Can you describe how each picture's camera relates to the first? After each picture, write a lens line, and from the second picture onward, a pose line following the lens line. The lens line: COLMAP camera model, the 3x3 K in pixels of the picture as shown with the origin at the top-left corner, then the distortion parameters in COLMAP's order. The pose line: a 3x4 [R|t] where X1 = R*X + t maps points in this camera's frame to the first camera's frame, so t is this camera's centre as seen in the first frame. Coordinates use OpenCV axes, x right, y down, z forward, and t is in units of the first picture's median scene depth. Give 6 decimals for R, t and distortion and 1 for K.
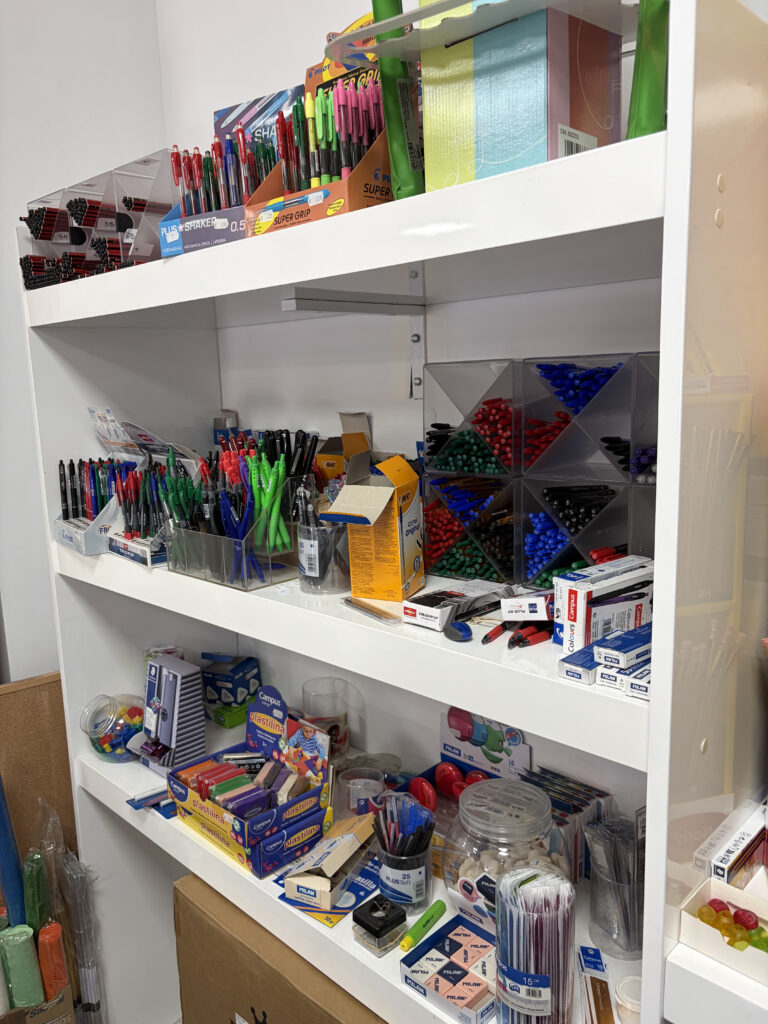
lens RADIAL K [[786.2, 0, 384.0], [0, 786.2, 512.0], [0, 0, 1]] dist [-0.027144, 0.153893]
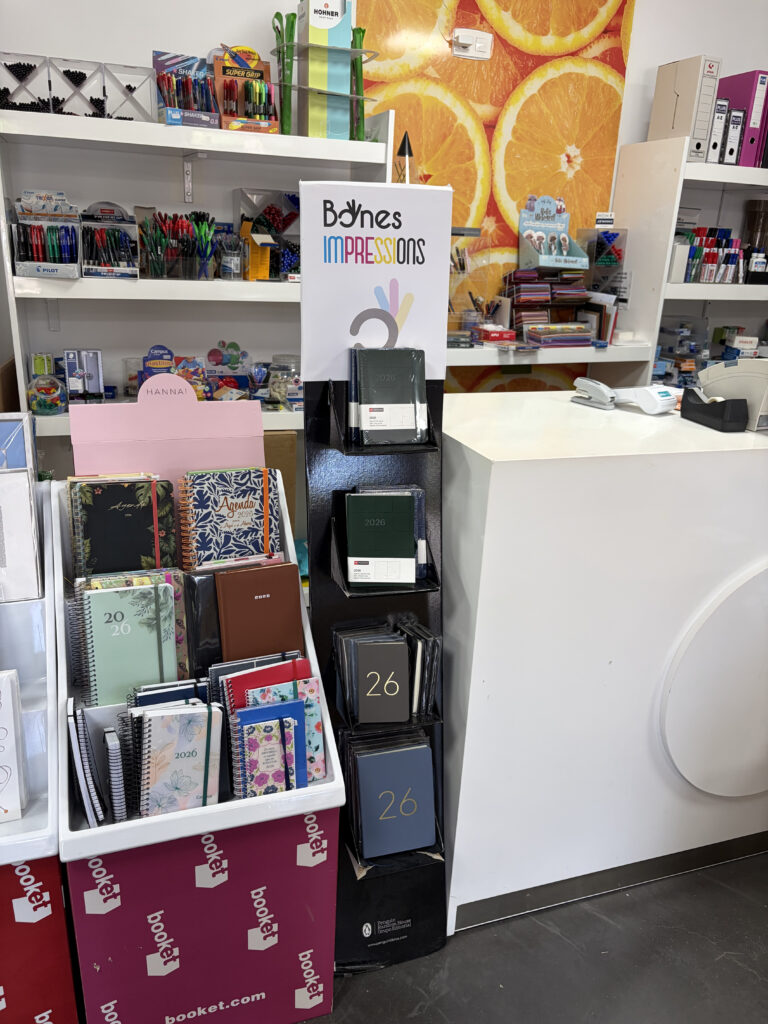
lens RADIAL K [[786.2, 0, 384.0], [0, 786.2, 512.0], [0, 0, 1]] dist [-0.027144, 0.153893]
pose [[0.447130, -0.253608, 0.857763, -2.223702], [0.095968, 0.967030, 0.235888, 0.271941], [-0.889306, -0.023155, 0.456726, -0.605765]]
